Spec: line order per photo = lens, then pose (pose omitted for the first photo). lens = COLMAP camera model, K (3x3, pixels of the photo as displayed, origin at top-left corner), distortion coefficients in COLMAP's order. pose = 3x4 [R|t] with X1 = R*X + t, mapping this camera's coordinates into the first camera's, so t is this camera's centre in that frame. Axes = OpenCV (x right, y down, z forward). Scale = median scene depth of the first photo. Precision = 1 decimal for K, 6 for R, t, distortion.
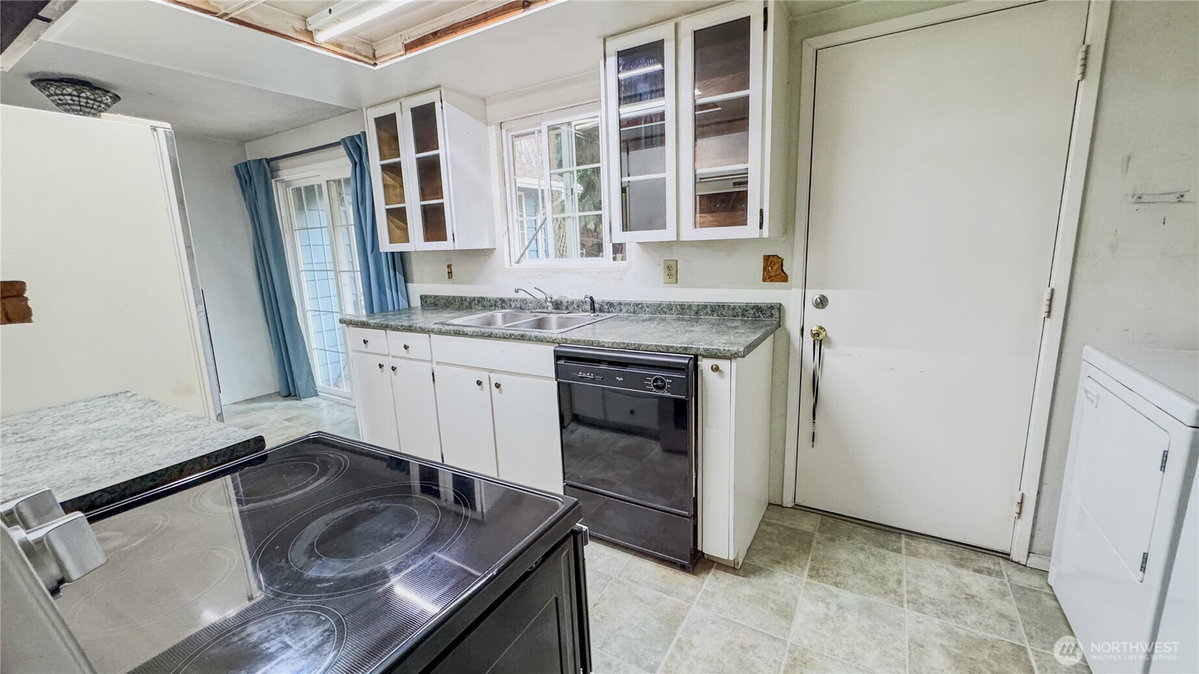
lens RADIAL K [[478.0, 0, 596.1], [0, 478.0, 341.9], [0, 0, 1]] dist [-0.003416, 0.000226]
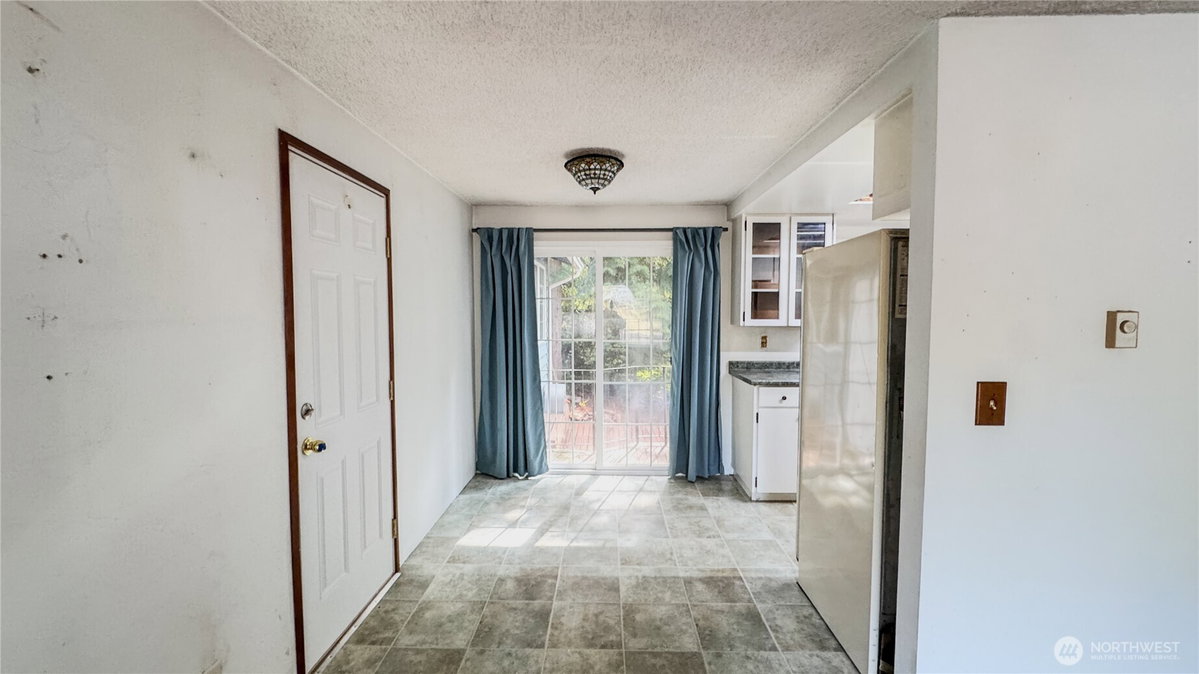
lens RADIAL K [[478.0, 0, 594.3], [0, 478.0, 334.8], [0, 0, 1]] dist [-0.003416, 0.000226]
pose [[0.869909, 0.007003, 0.493162, -1.509542], [0.063934, 0.989862, -0.126832, -0.042260], [-0.489051, 0.141862, 0.860642, 0.164965]]
